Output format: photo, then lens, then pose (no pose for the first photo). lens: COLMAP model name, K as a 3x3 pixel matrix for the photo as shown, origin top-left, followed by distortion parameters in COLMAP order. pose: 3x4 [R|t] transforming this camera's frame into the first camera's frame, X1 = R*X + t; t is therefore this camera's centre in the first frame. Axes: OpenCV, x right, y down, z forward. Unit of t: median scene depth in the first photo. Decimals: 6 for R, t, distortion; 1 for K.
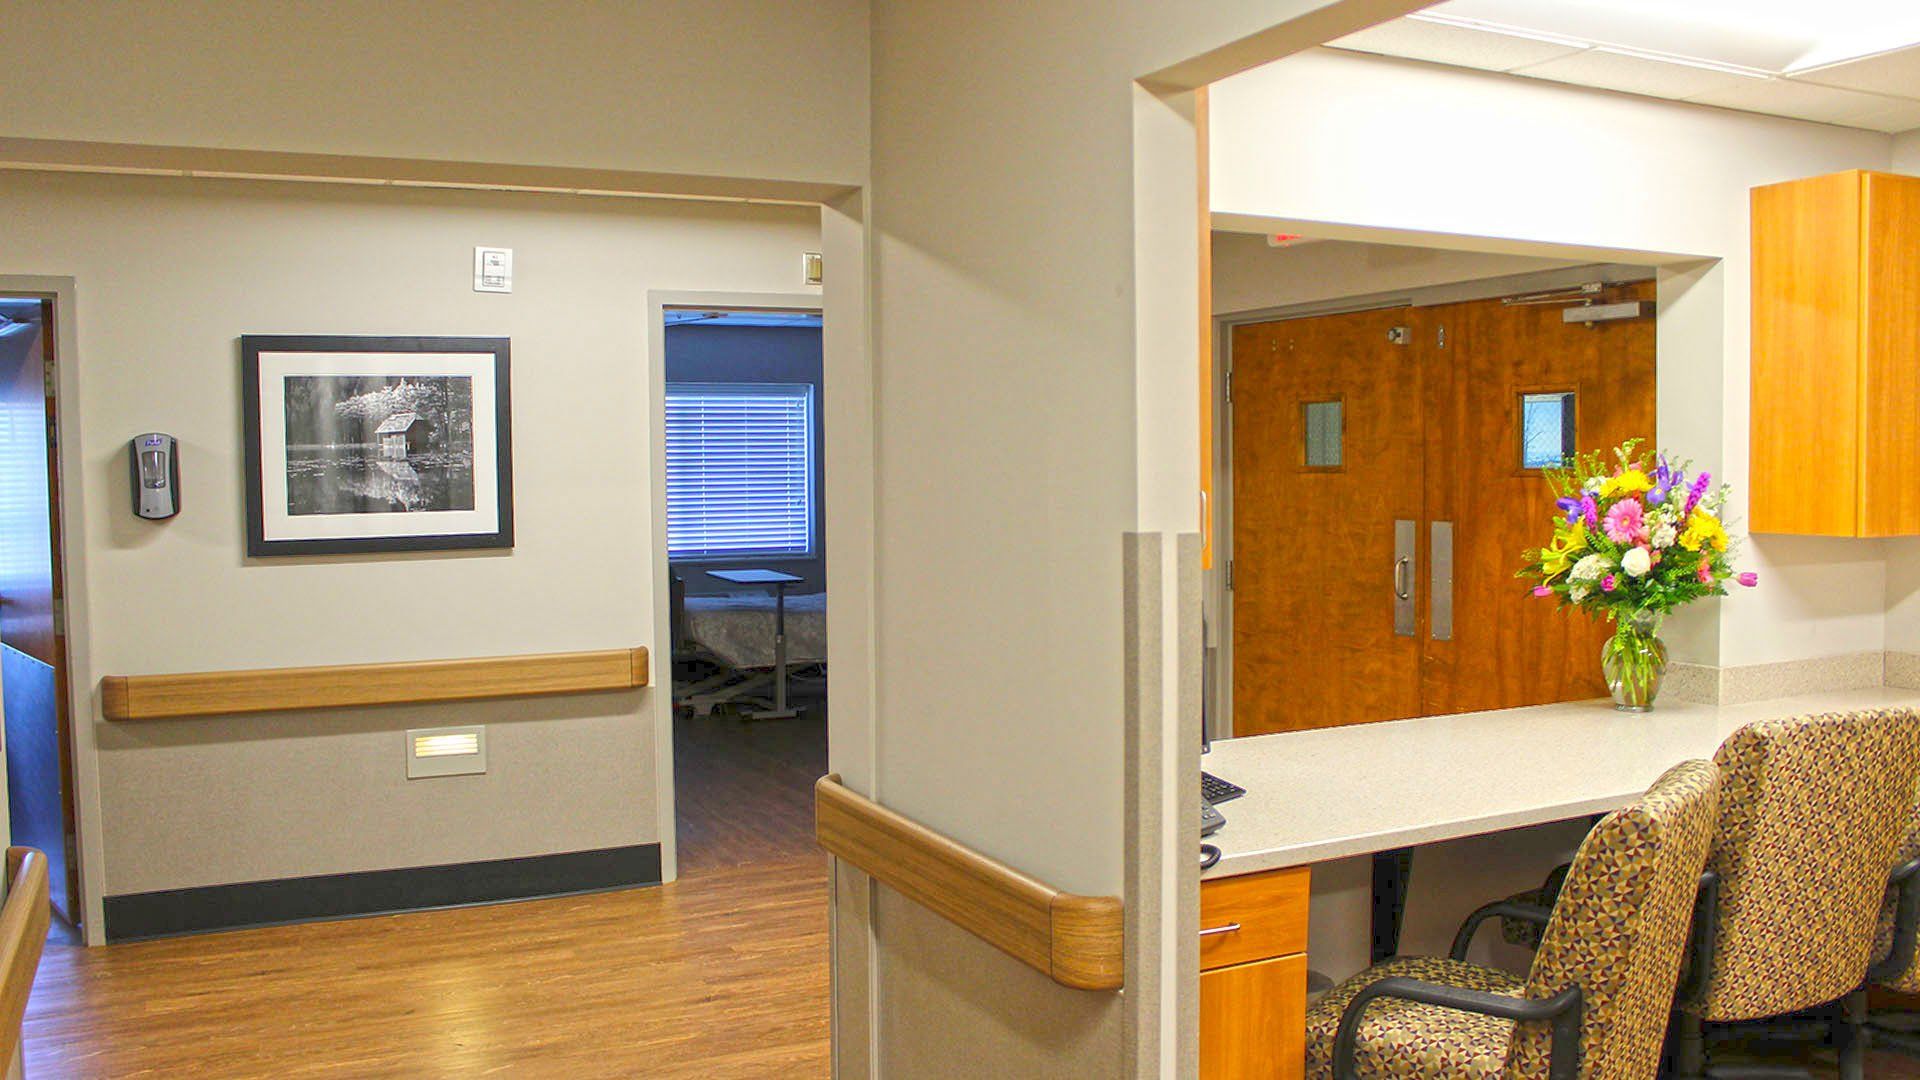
lens RADIAL K [[1622.6, 0, 960.0], [0, 1622.6, 540.0], [0, 0, 1]] dist [-0.090975, 0.009199]
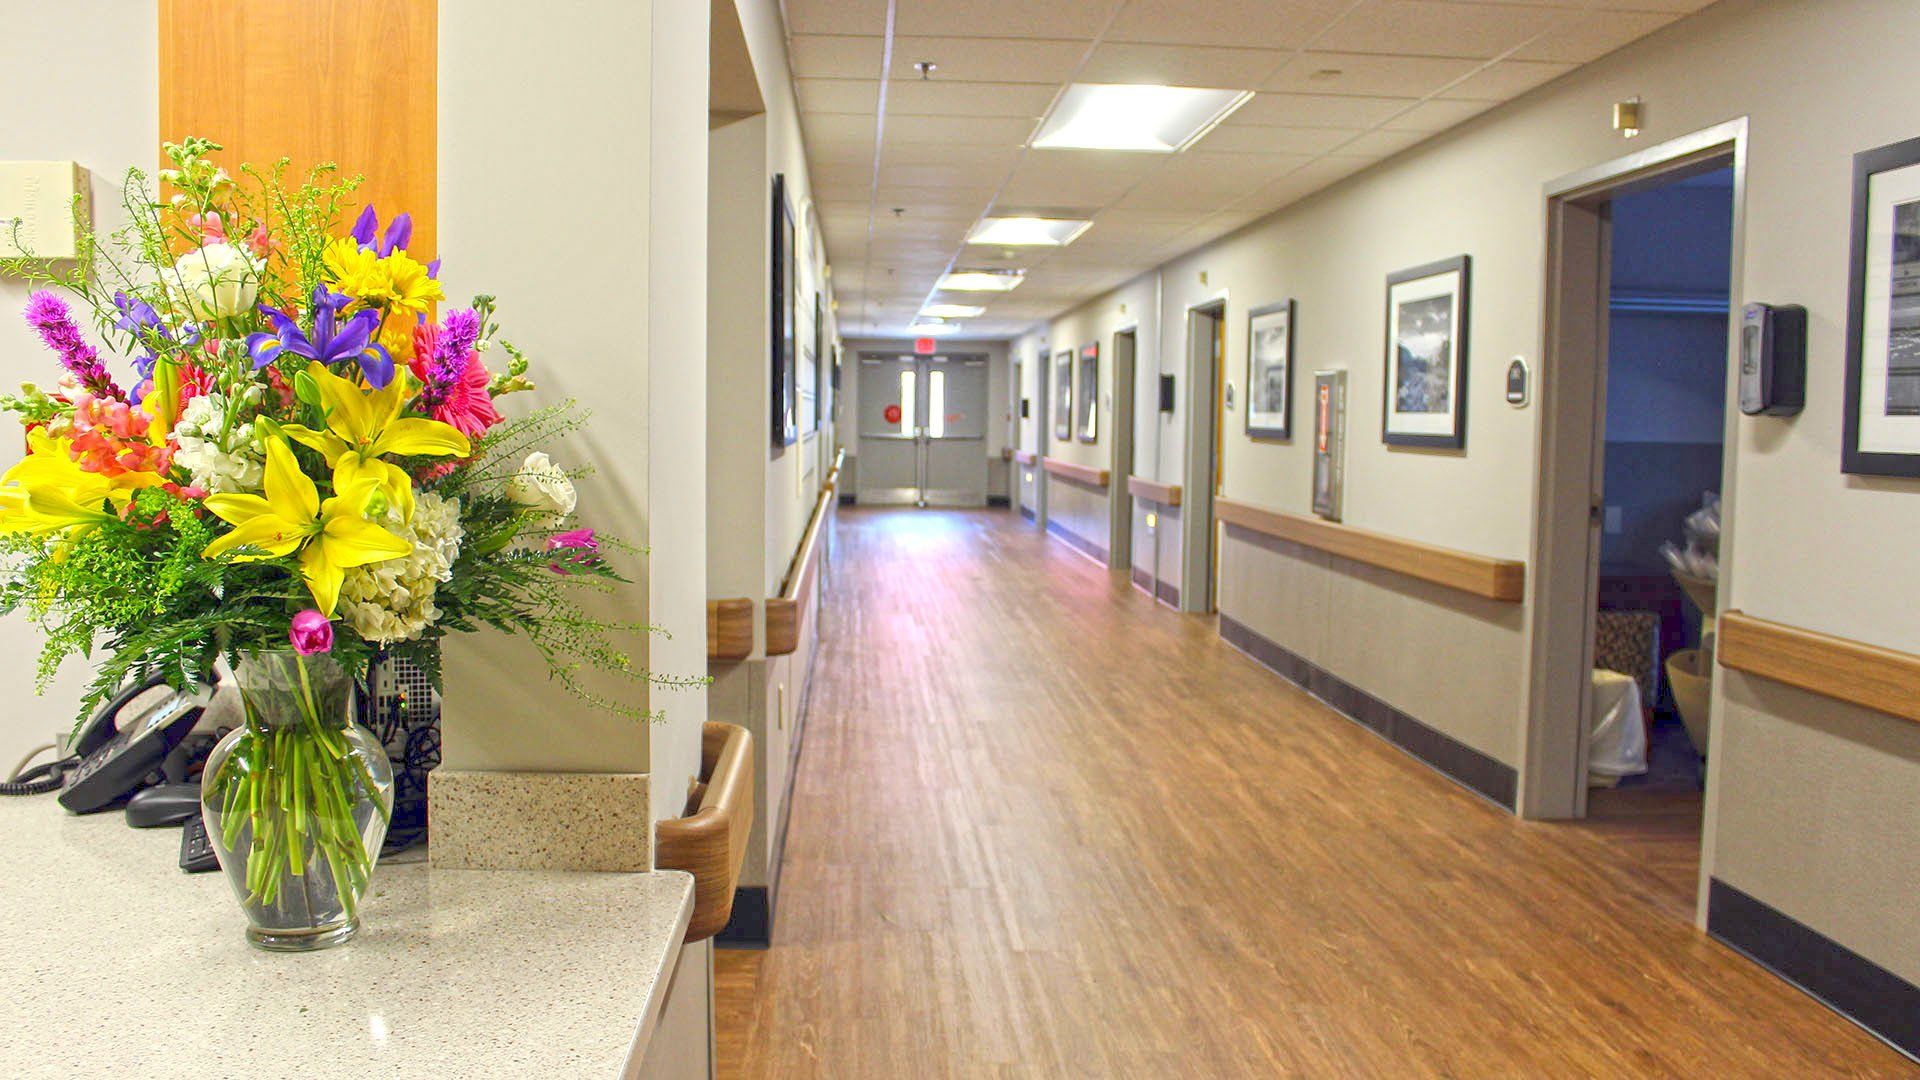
lens RADIAL K [[1622.6, 0, 960.0], [0, 1622.6, 540.0], [0, 0, 1]] dist [-0.090975, 0.009199]
pose [[-0.384361, 0.074432, -0.920177, 0.353115], [-0.063995, 0.992199, 0.106988, -0.009837], [0.920962, 0.100009, -0.376599, 0.937376]]
